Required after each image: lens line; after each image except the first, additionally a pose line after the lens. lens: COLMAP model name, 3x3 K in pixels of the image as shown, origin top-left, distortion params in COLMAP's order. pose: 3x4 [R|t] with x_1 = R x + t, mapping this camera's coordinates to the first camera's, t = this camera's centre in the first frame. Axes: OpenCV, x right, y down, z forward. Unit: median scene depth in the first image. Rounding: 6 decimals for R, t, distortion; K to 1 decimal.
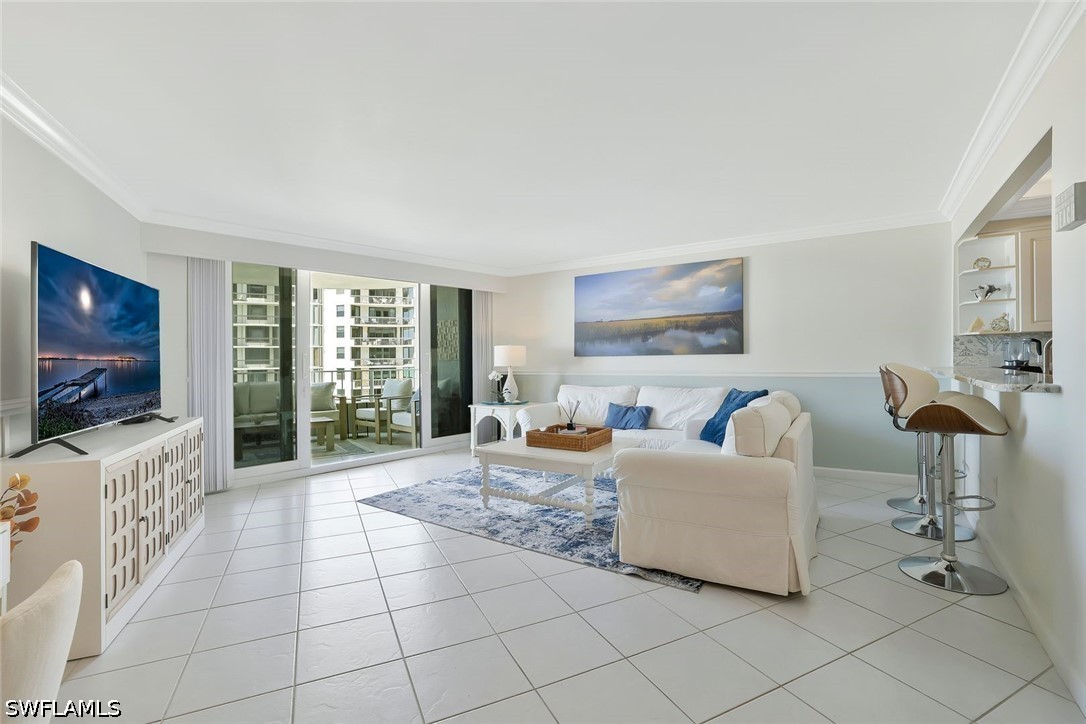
lens RADIAL K [[475.4, 0, 544.0], [0, 475.4, 354.8], [0, 0, 1]] dist [-0.001215, -0.000044]
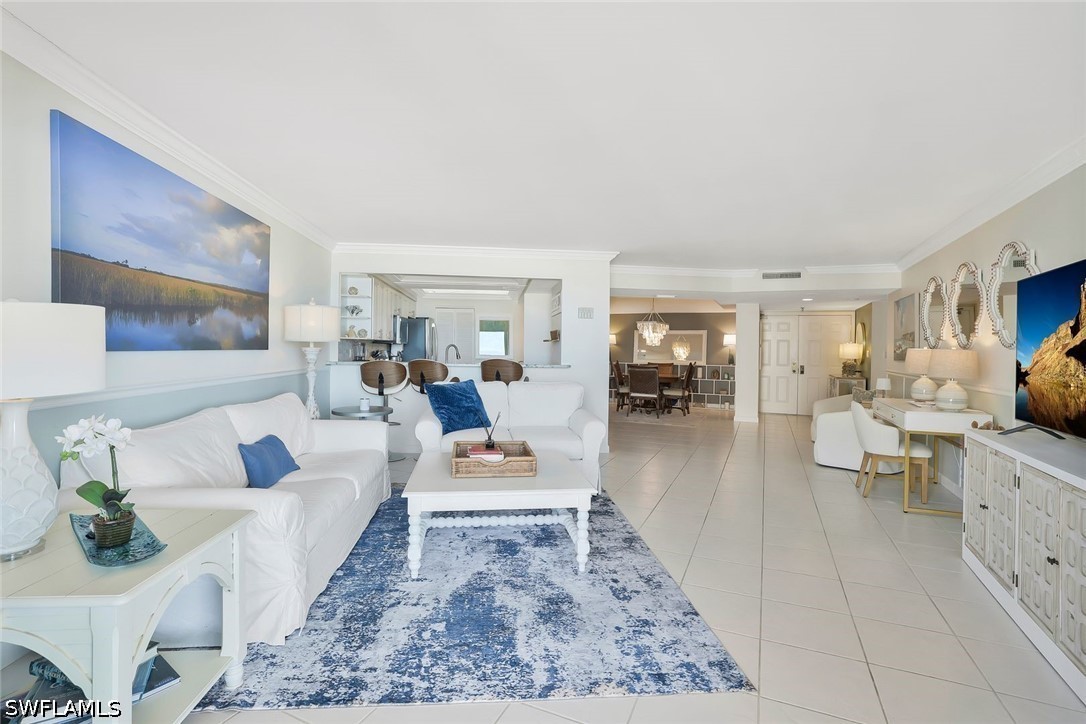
lens RADIAL K [[475.4, 0, 544.0], [0, 475.4, 354.8], [0, 0, 1]] dist [-0.001215, -0.000044]
pose [[-0.619874, -0.002363, 0.784698, -0.457804], [-0.008517, 0.999957, -0.003717, 0.005008], [-0.784655, -0.008987, -0.619867, 1.063223]]
